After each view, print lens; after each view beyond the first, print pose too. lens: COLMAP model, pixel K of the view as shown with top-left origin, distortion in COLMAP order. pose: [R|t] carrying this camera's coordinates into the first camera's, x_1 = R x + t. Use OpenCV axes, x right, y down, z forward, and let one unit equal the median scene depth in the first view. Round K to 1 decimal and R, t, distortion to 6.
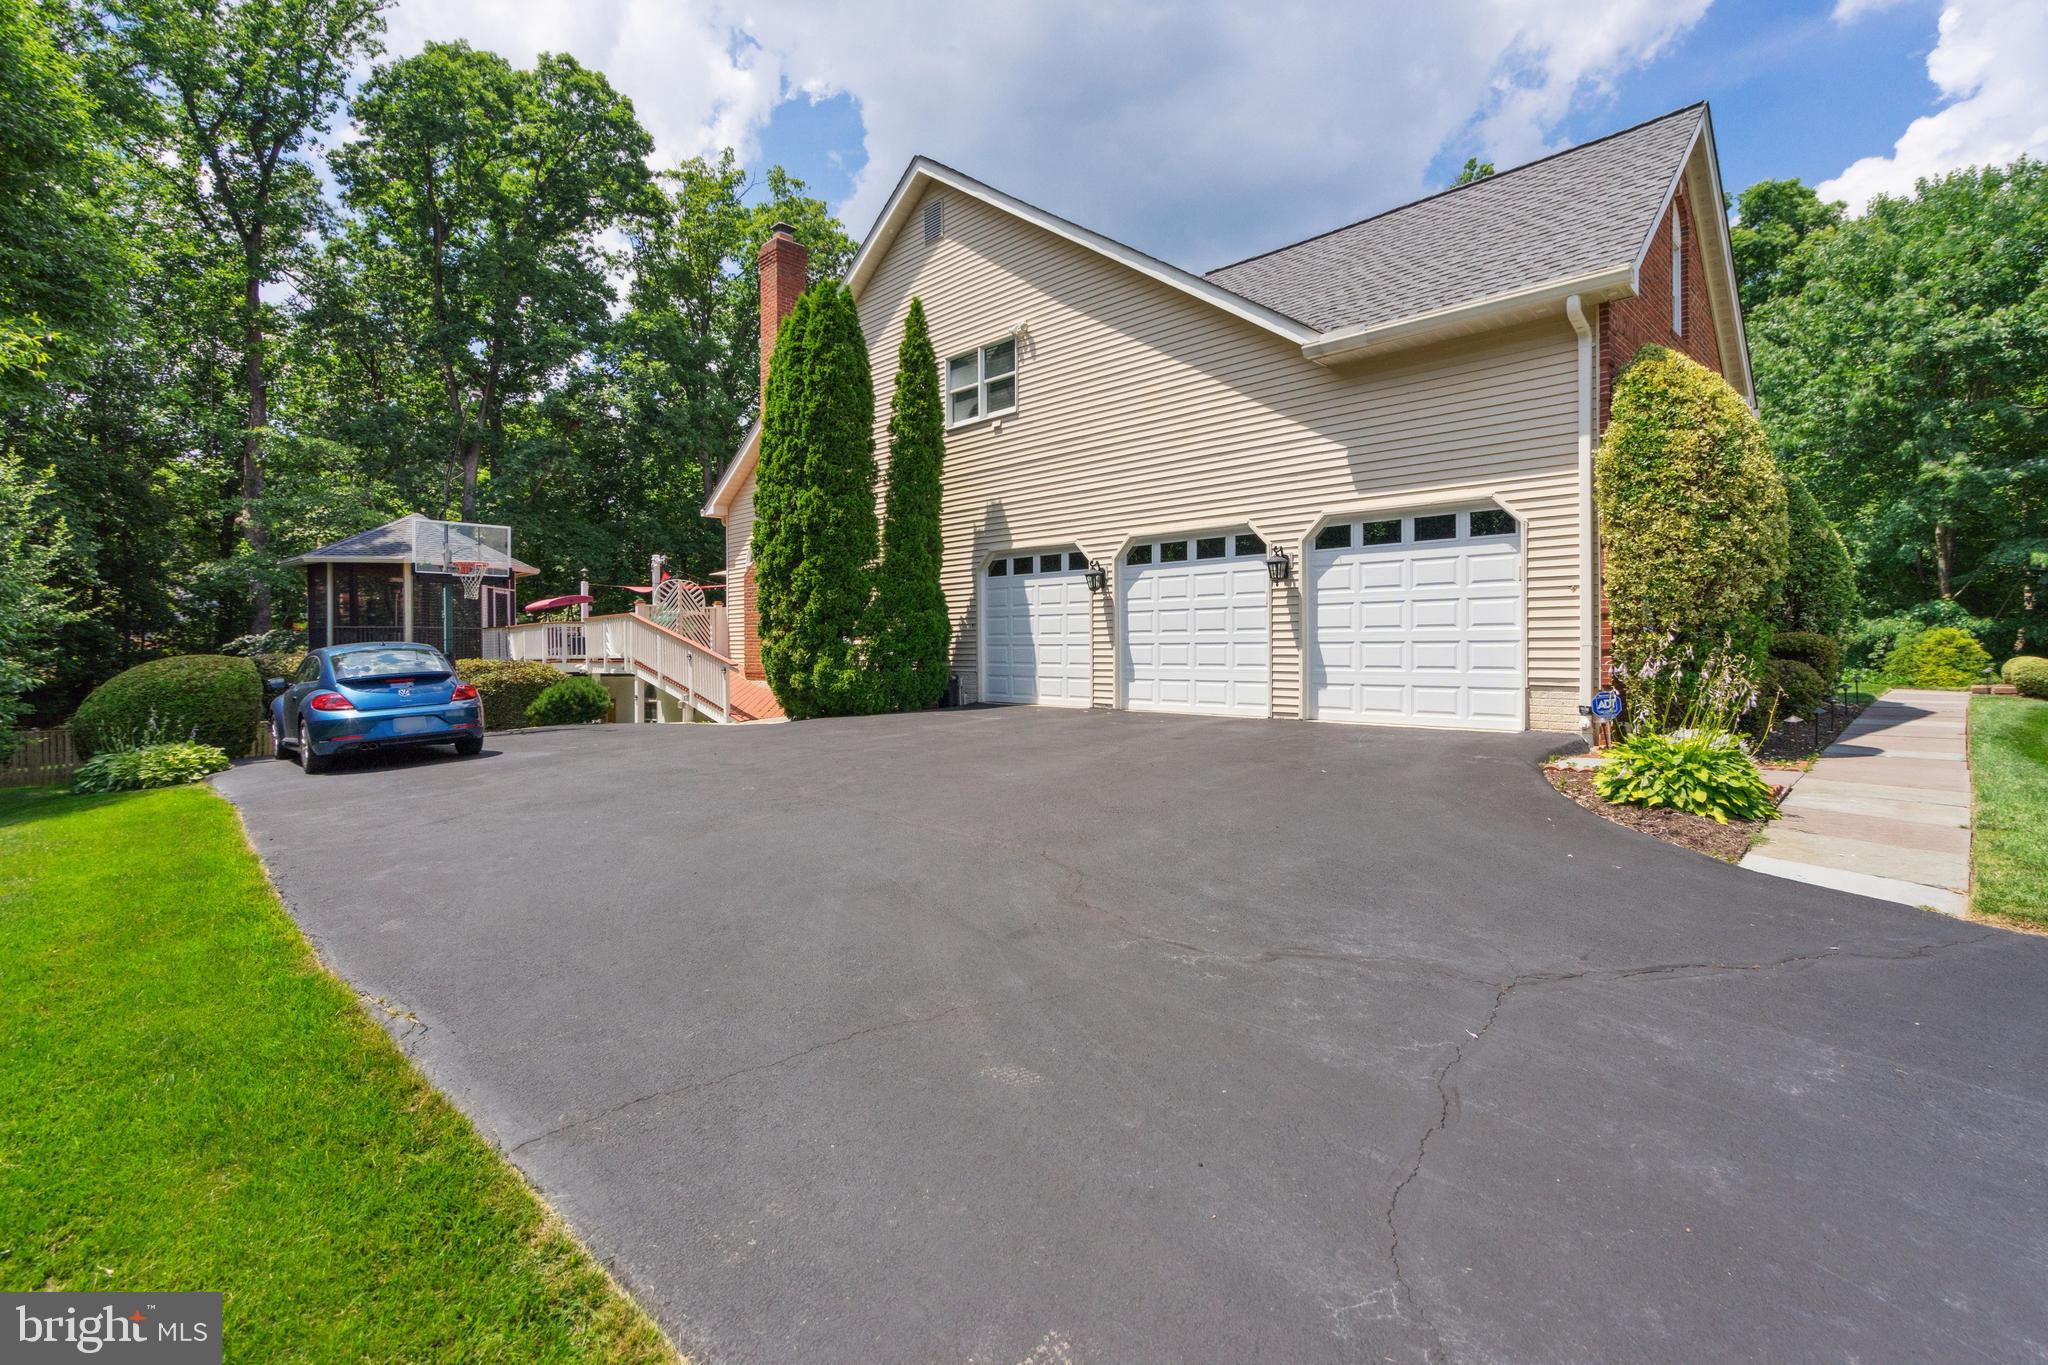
lens RADIAL K [[934.8, 0, 1020.9], [0, 934.8, 653.6], [0, 0, 1]] dist [-0.000690, -0.000774]
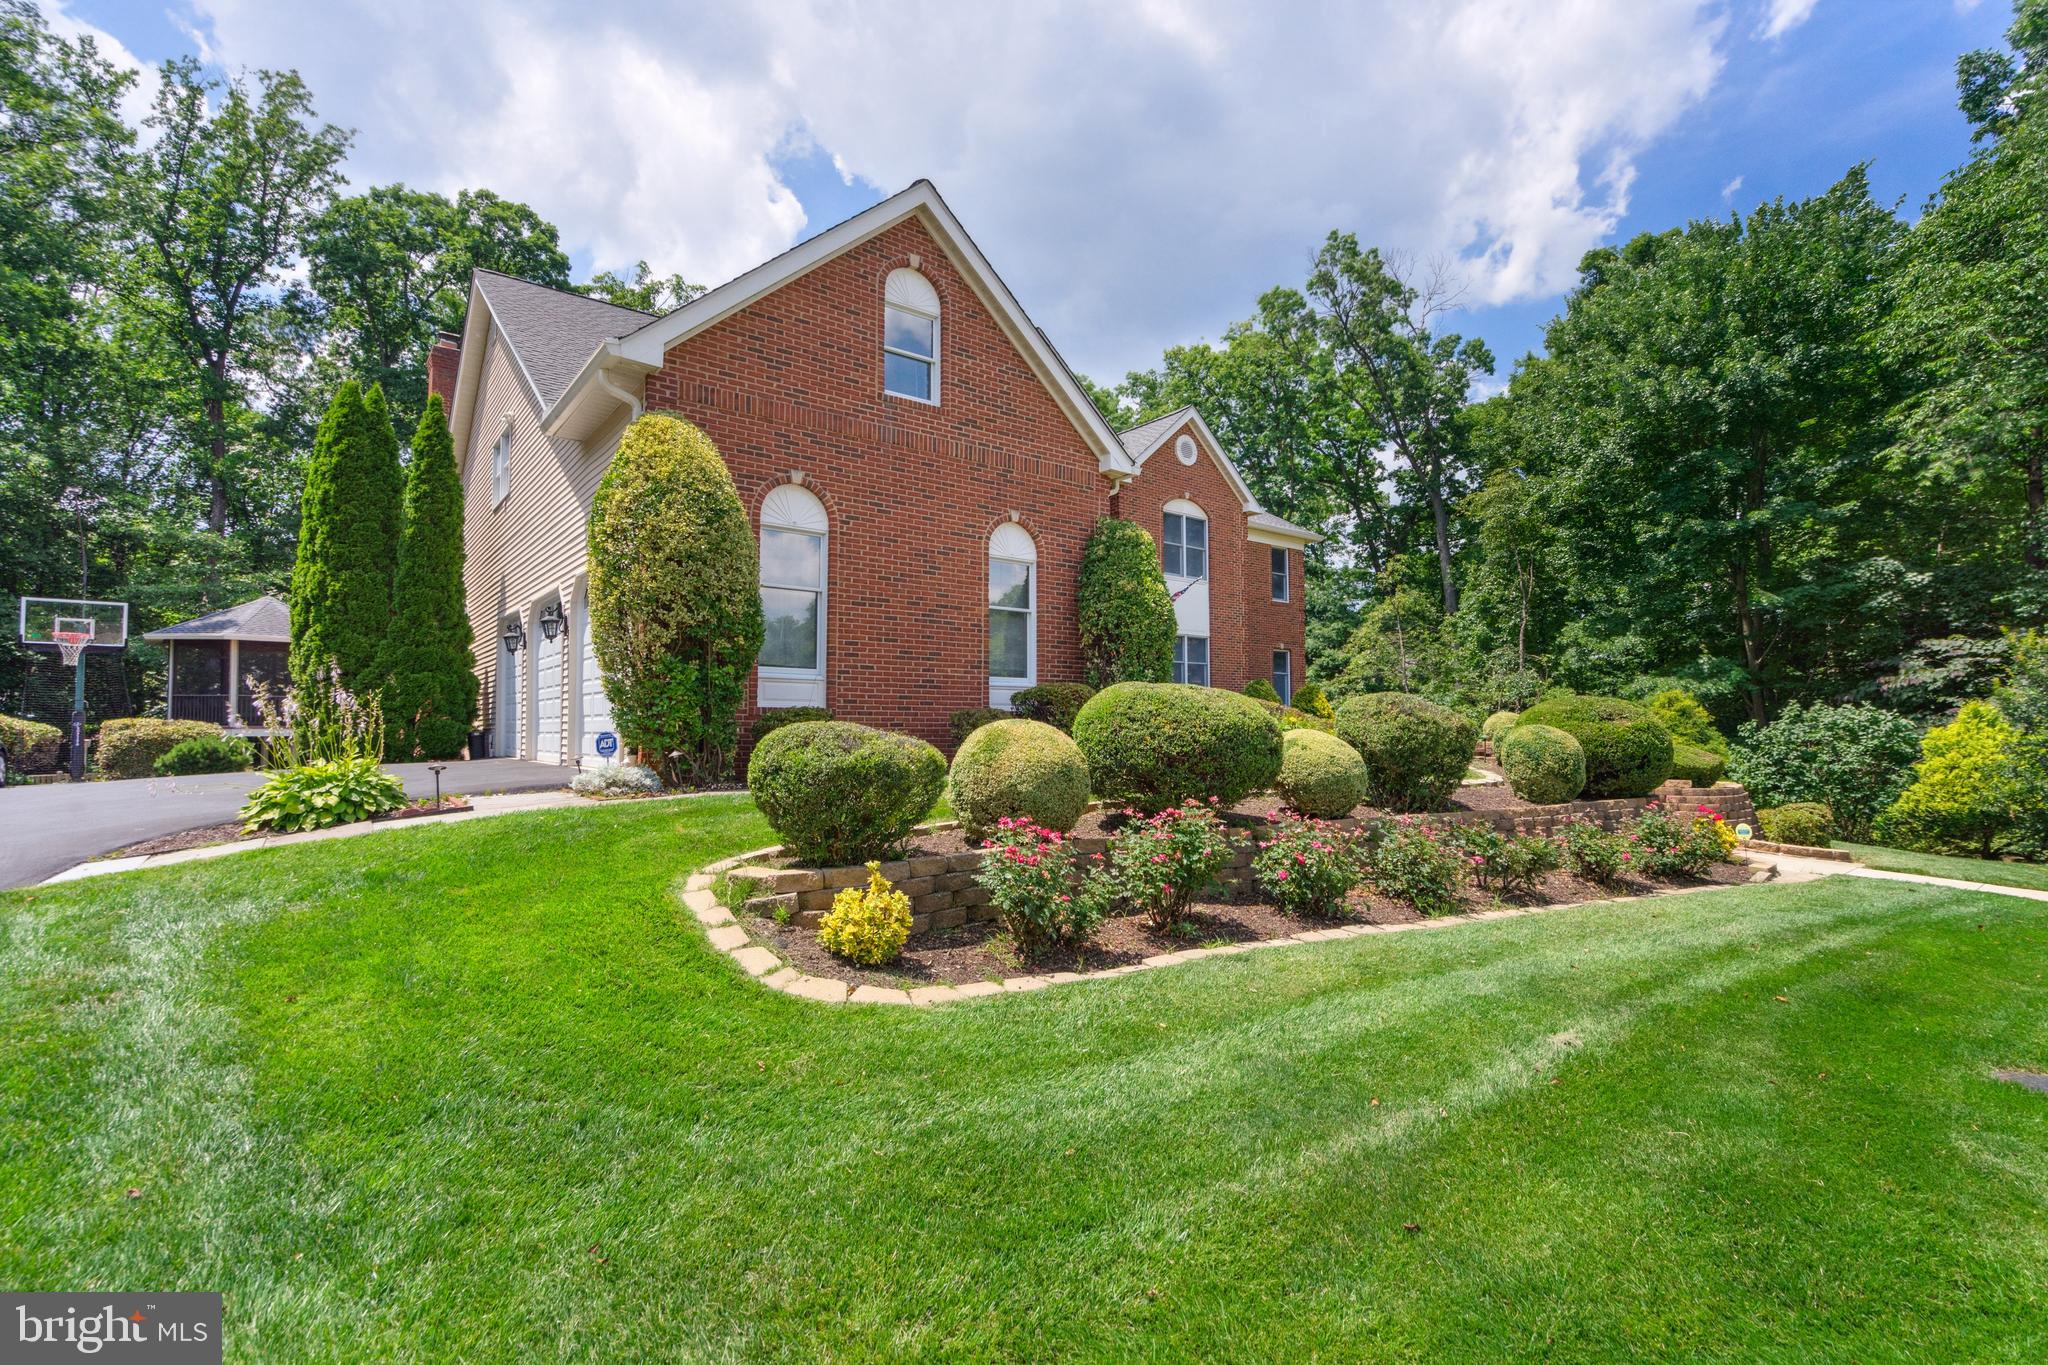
lens RADIAL K [[920.6, 0, 1024.0], [0, 920.6, 682.5], [0, 0, 1]] dist [0.001528, 0.000481]
pose [[0.993306, -0.005121, -0.115403, 0.727443], [-0.000639, 0.998758, -0.049821, 0.019404], [0.115515, 0.049561, 0.992069, -0.000070]]
